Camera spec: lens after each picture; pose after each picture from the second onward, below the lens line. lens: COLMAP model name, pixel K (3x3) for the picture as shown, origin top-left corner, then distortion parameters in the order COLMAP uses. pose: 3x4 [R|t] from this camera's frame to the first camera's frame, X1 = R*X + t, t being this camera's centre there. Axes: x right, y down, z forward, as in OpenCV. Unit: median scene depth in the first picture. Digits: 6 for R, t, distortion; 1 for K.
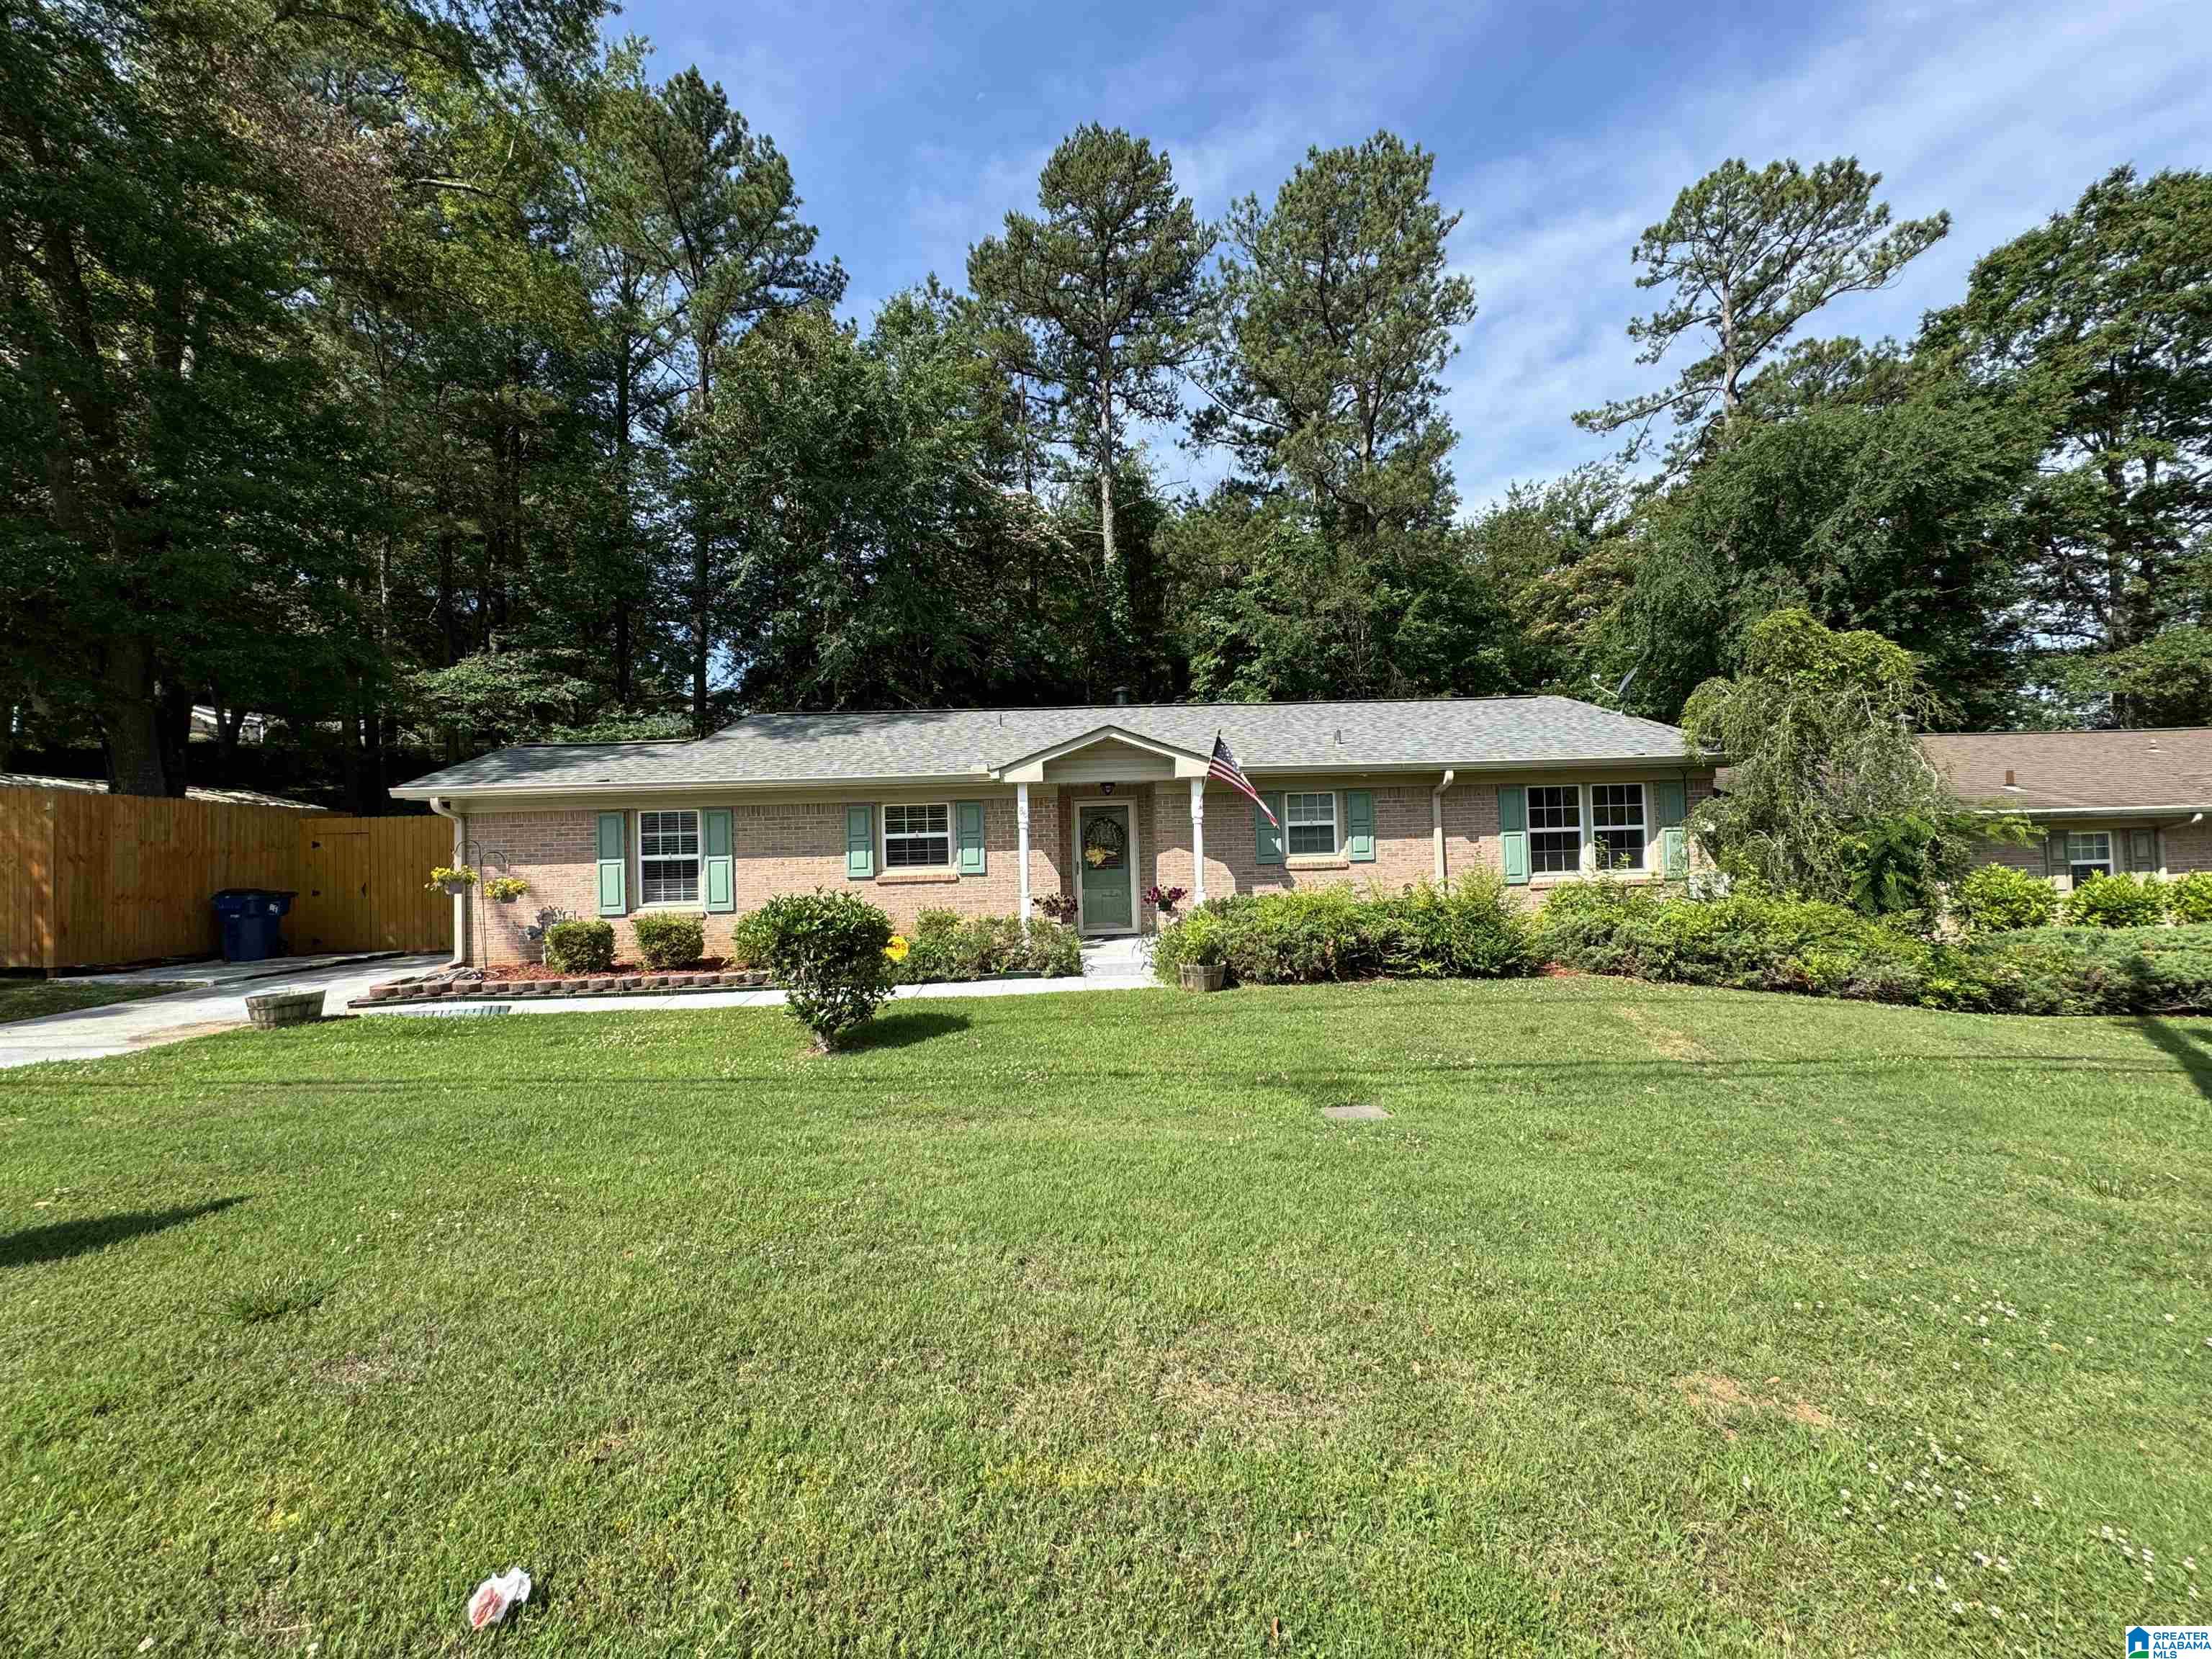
lens RADIAL K [[885.8, 0, 1107.4], [0, 885.8, 831.5], [0, 0, 1]] dist [0.002674, -0.001295]
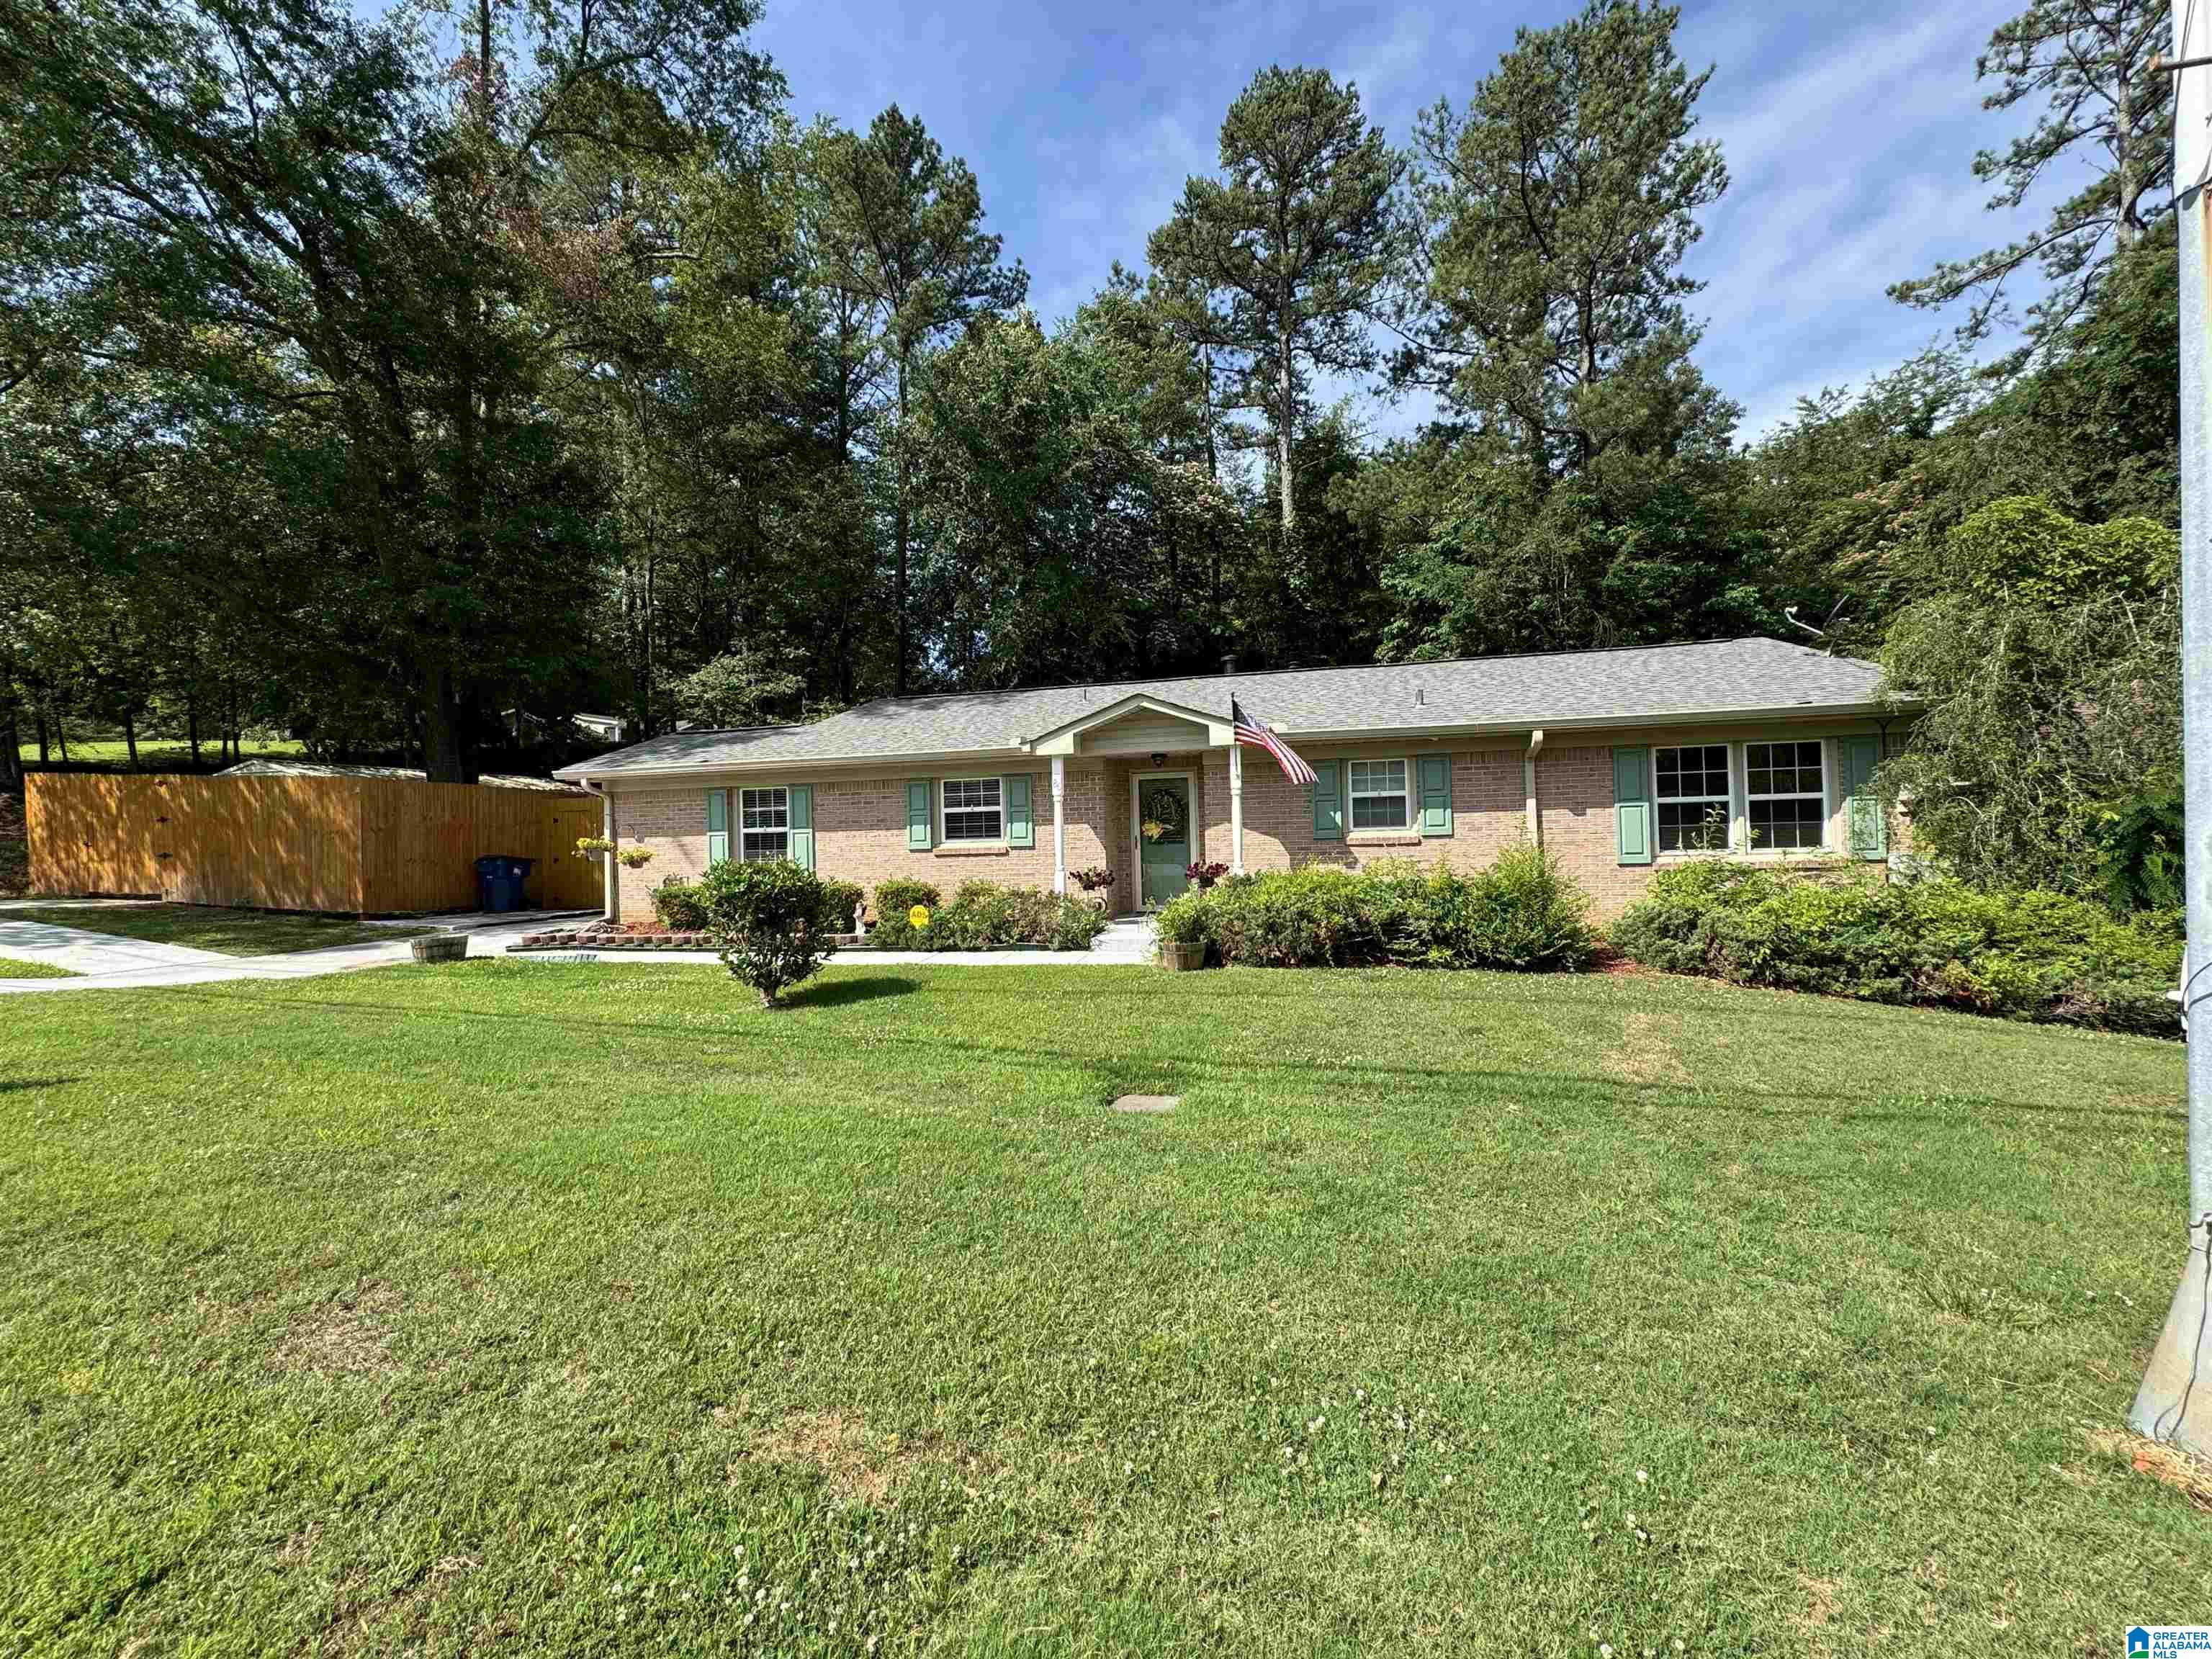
lens RADIAL K [[885.8, 0, 1103.6], [0, 885.8, 826.8], [0, 0, 1]] dist [0.002674, -0.001295]
pose [[0.958032, 0.001086, -0.286660, 0.184487], [0.003428, 0.999878, 0.015245, 0.007854], [0.286642, -0.015588, 0.957911, 0.045764]]
